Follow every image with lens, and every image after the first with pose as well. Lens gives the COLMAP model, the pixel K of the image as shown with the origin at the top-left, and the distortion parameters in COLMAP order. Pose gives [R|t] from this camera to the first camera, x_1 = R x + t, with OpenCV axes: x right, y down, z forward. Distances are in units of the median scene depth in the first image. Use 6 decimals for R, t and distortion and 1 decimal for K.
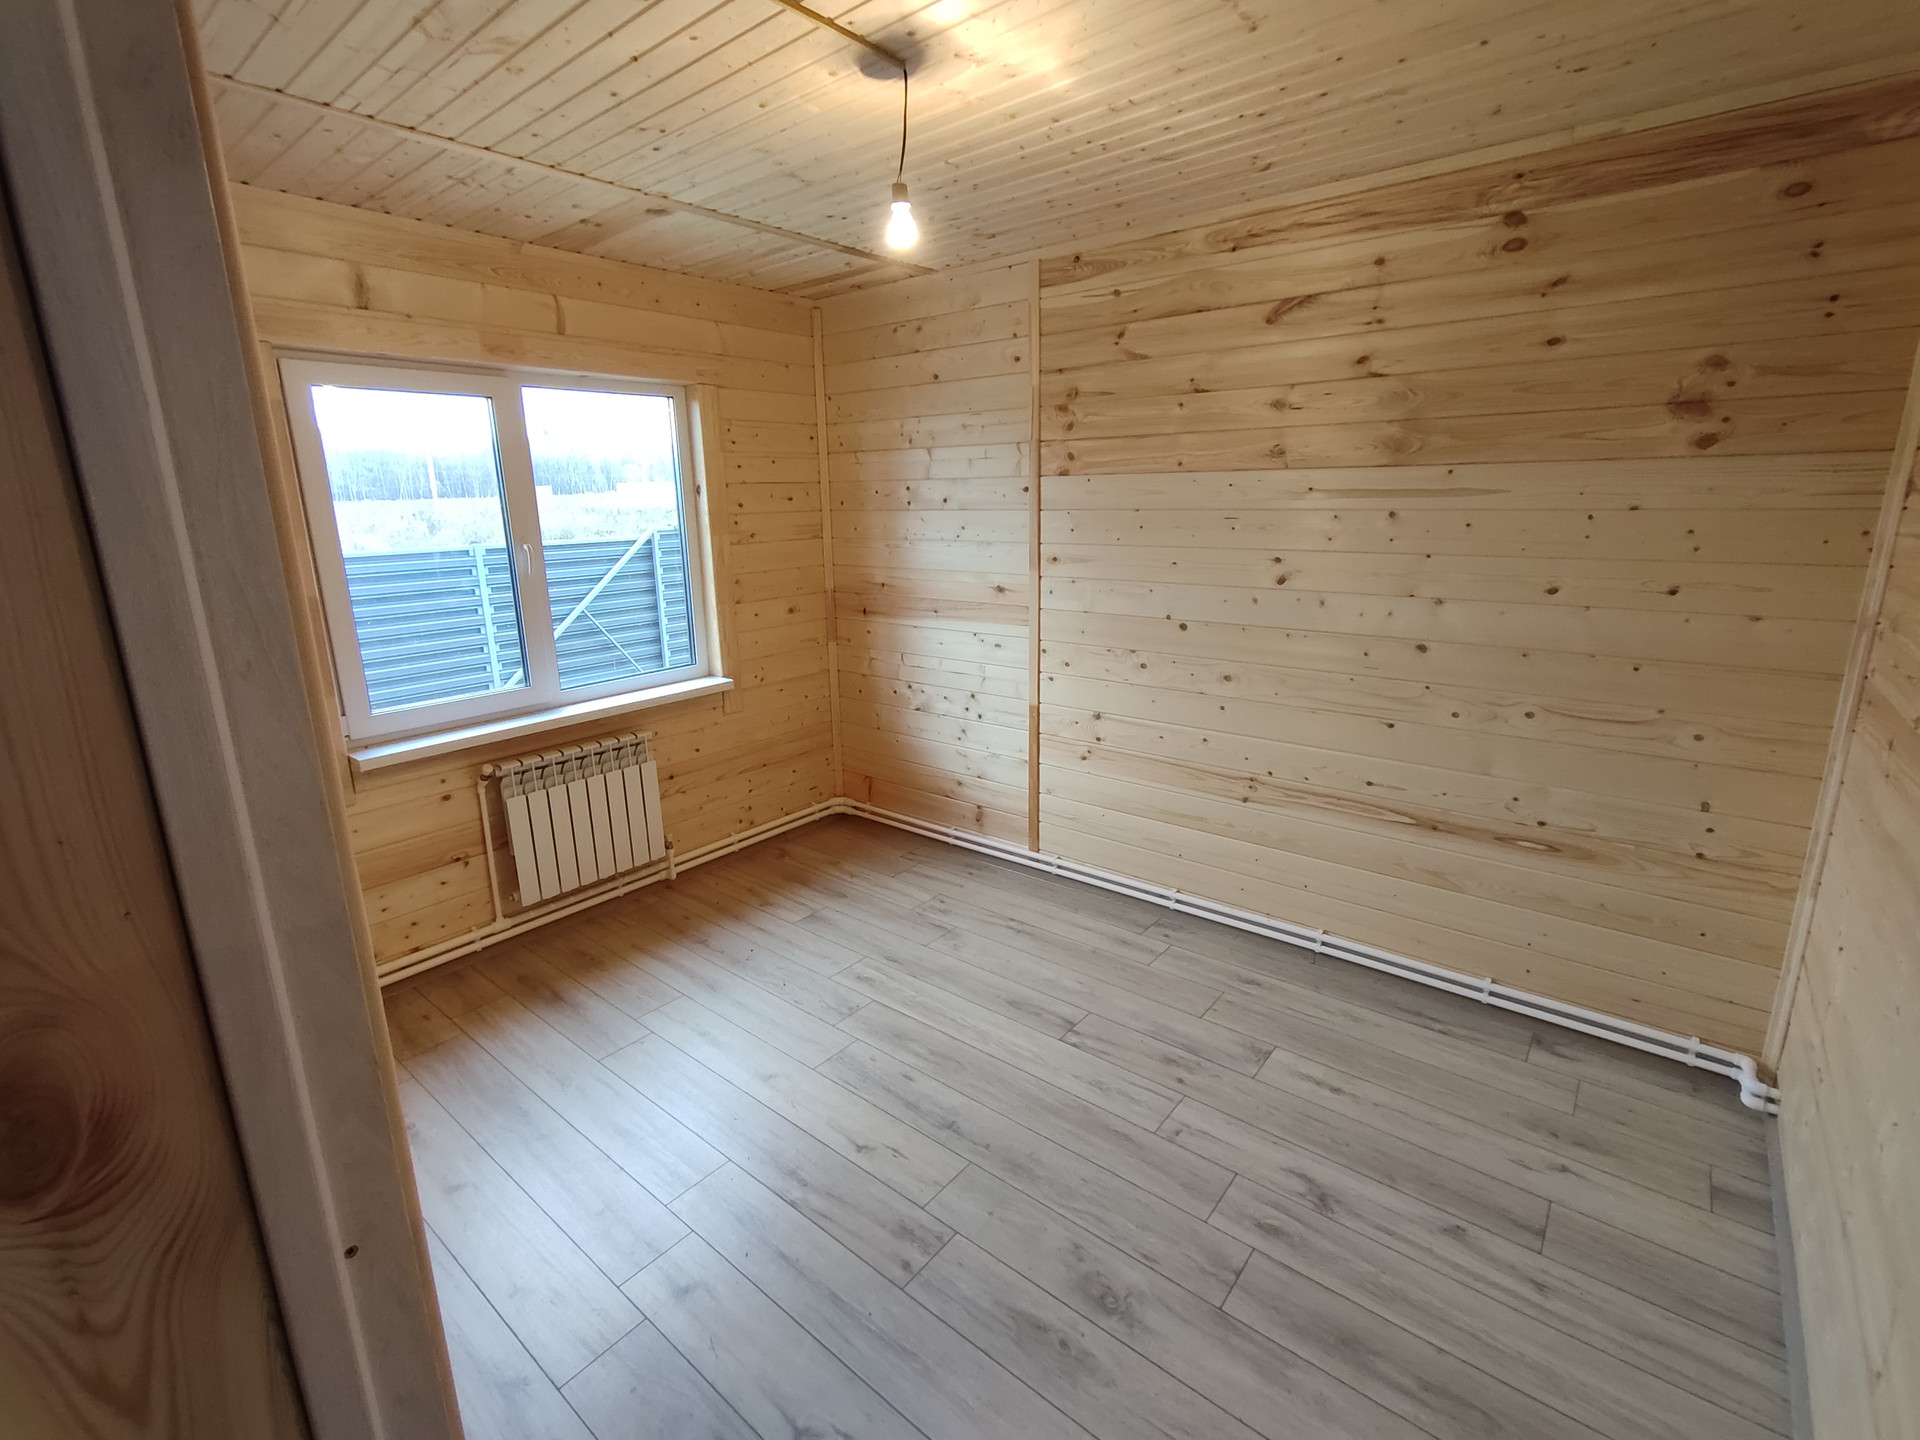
lens RADIAL K [[879.5, 0, 955.0], [0, 879.5, 712.4], [0, 0, 1]] dist [-0.002293, -0.000019]
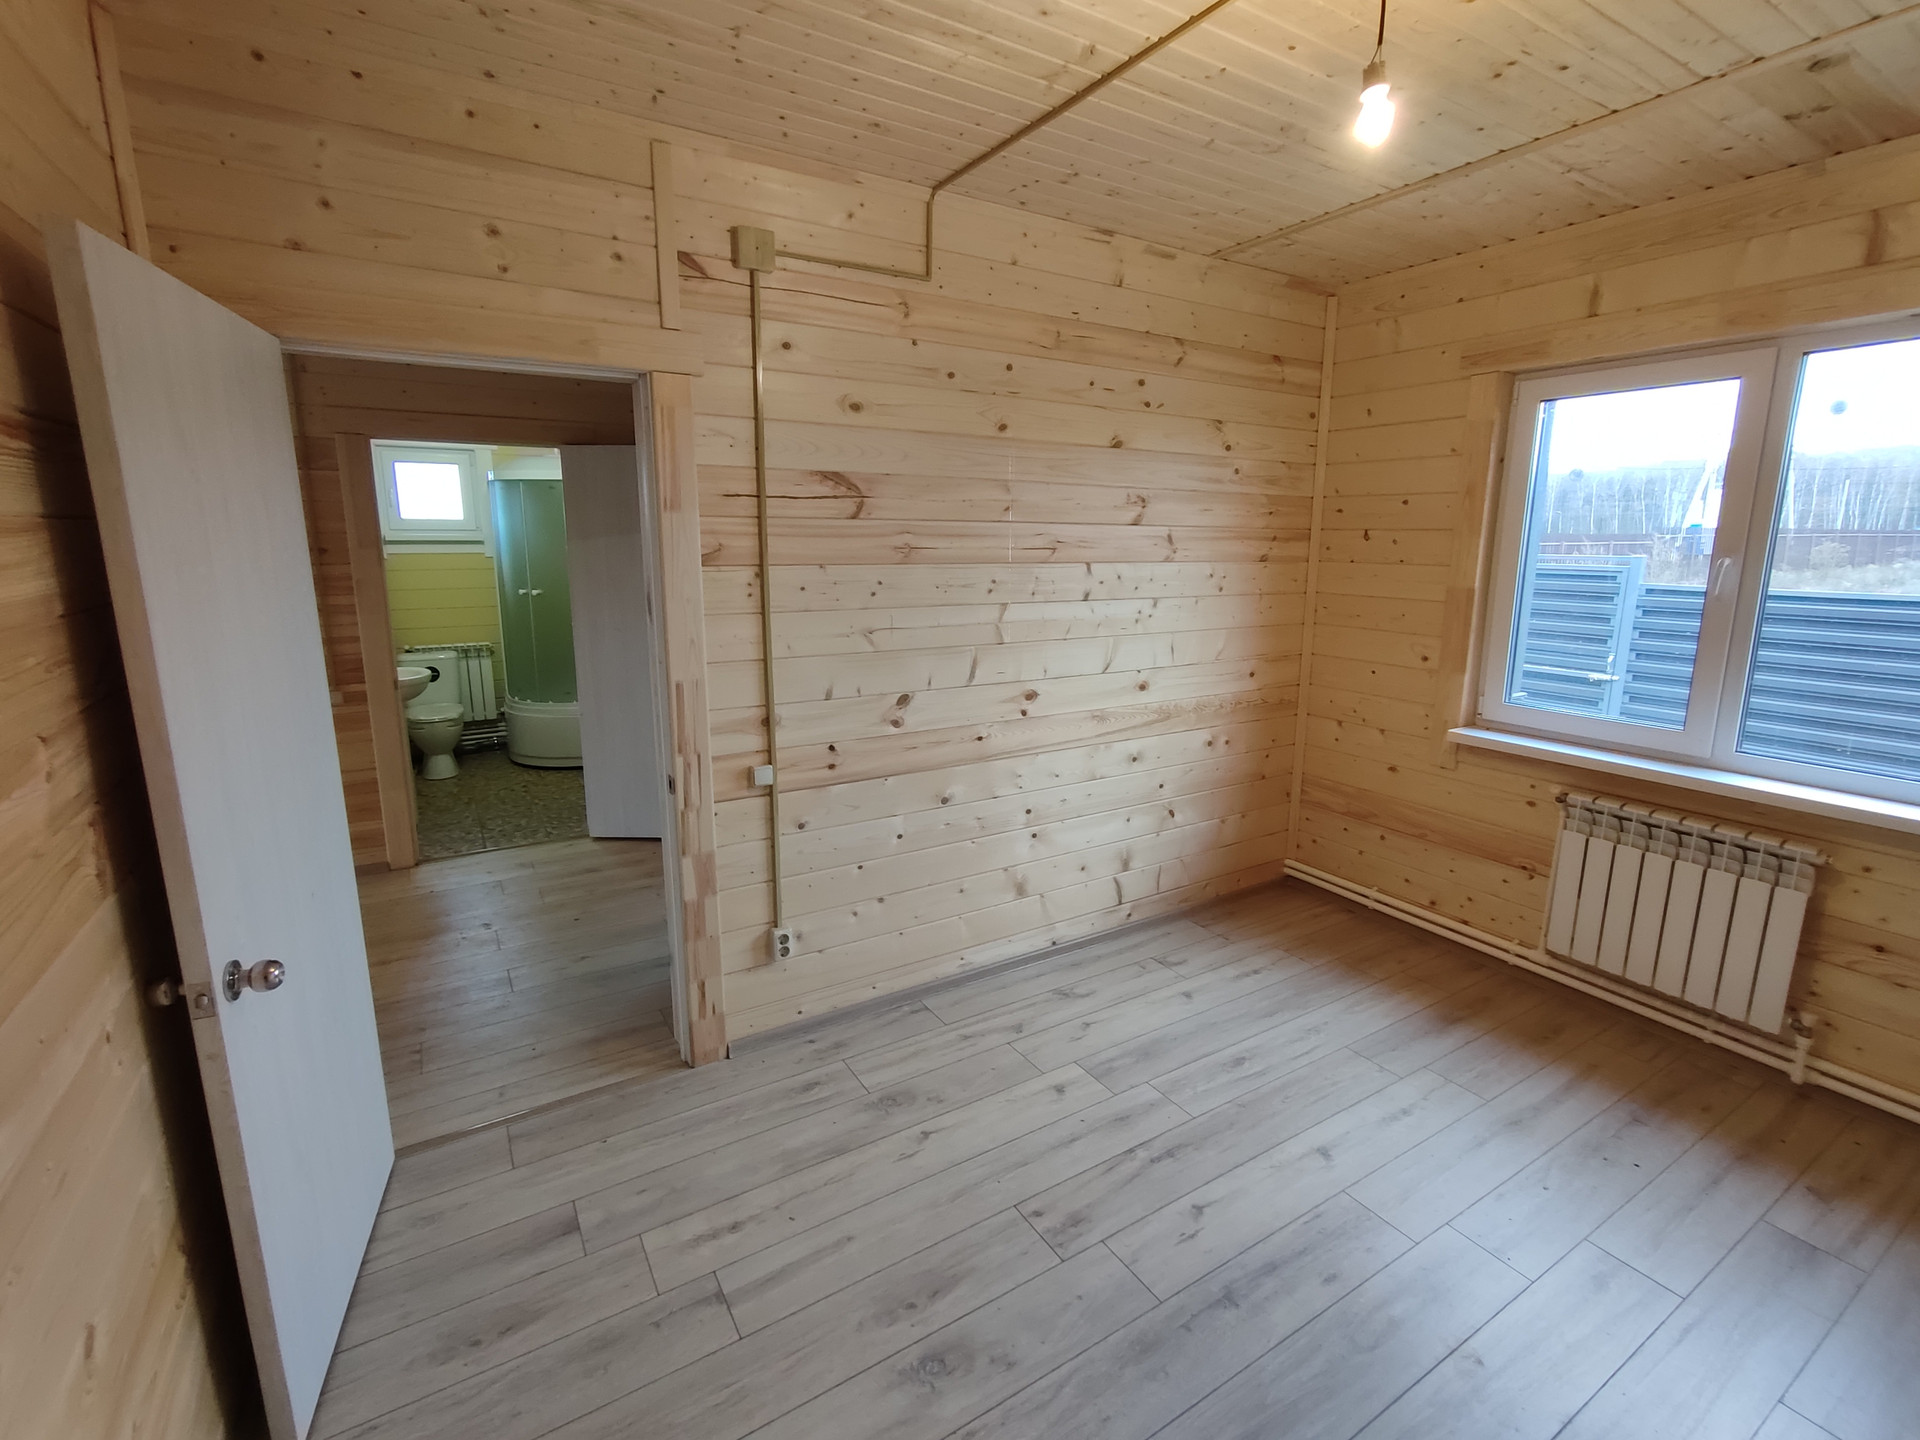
lens RADIAL K [[879.5, 0, 963.8], [0, 879.5, 715.1], [0, 0, 1]] dist [-0.002293, -0.000019]
pose [[-0.342612, 0.202039, -0.917495, 0.567148], [-0.220037, 0.932182, 0.287439, -0.150227], [0.913346, 0.300363, -0.274921, 0.703811]]
